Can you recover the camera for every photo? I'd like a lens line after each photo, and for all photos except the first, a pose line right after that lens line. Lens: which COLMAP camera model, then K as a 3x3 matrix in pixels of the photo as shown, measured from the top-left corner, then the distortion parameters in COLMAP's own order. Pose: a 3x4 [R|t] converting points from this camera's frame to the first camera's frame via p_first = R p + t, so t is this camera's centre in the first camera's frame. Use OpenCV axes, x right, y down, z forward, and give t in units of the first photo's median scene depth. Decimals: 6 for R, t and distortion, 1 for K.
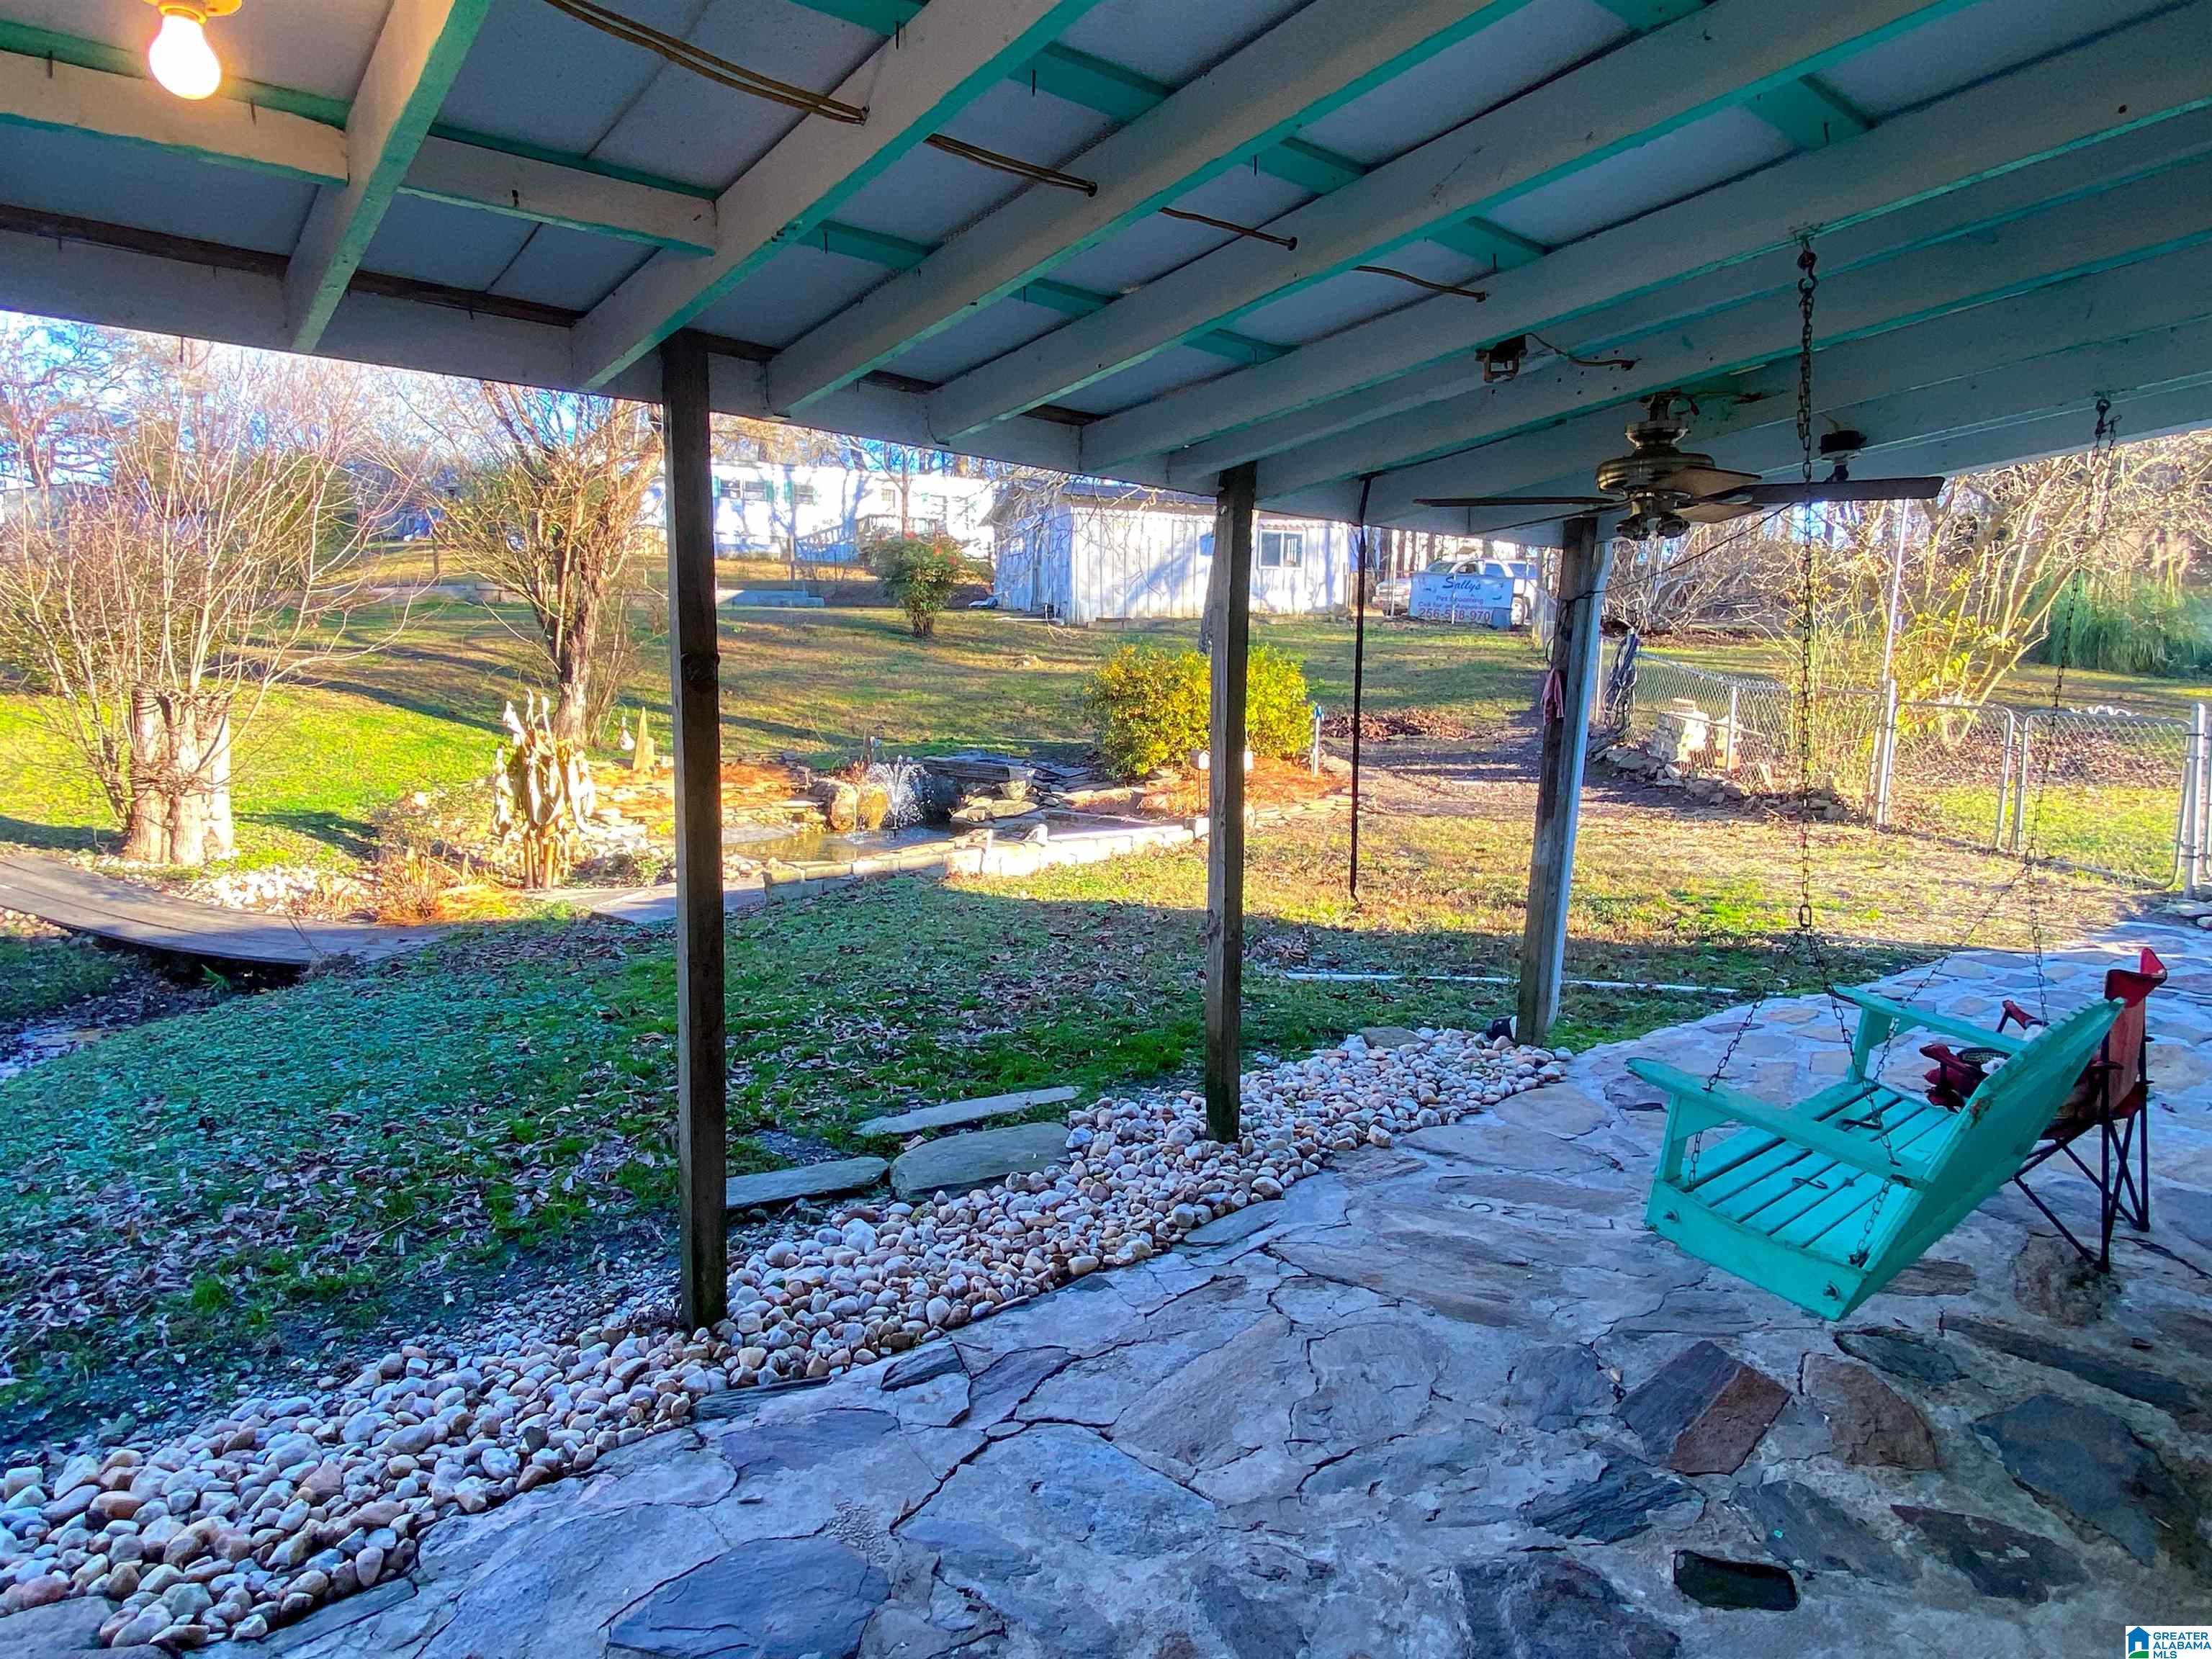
lens RADIAL K [[1248.6, 0, 1108.7], [0, 1248.6, 828.4], [0, 0, 1]] dist [0.001475, 0.000261]
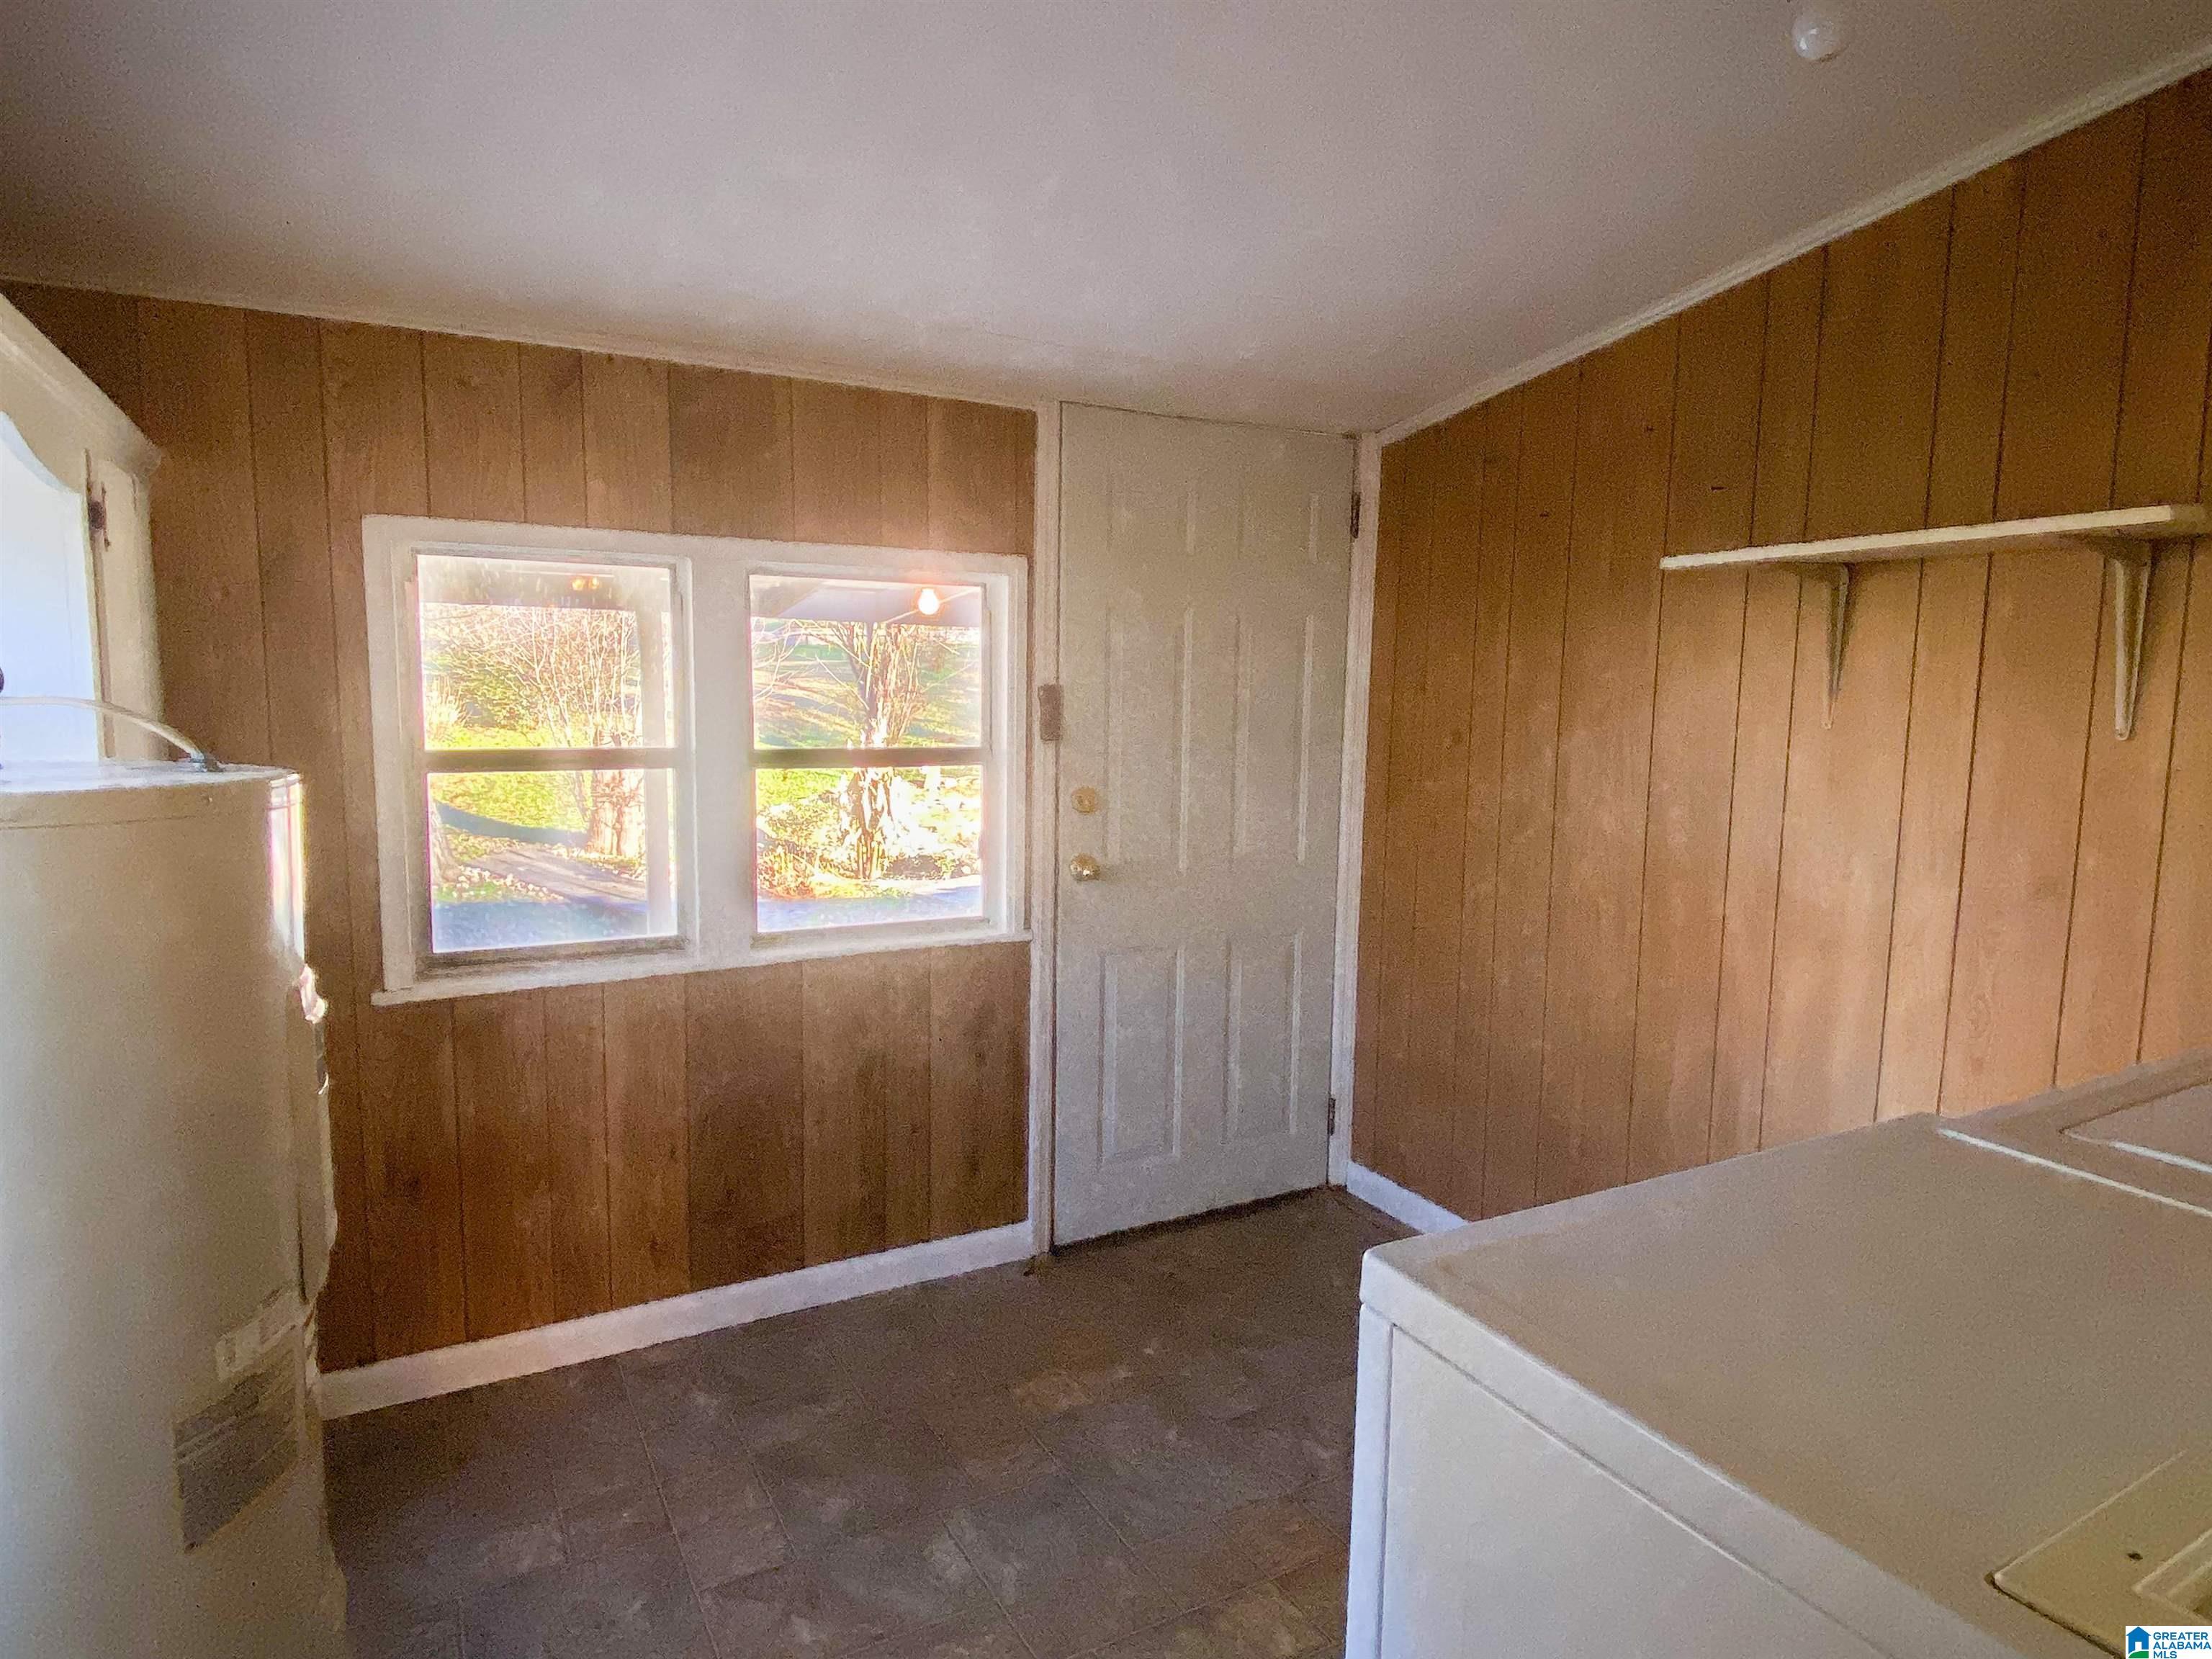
lens RADIAL K [[1248.6, 0, 1108.7], [0, 1248.6, 828.4], [0, 0, 1]] dist [0.001475, 0.000261]
pose [[0.981353, 0.015640, -0.191577, 0.054789], [-0.017953, 0.999785, -0.010344, 0.002865], [0.191374, 0.013591, 0.981423, -0.265052]]
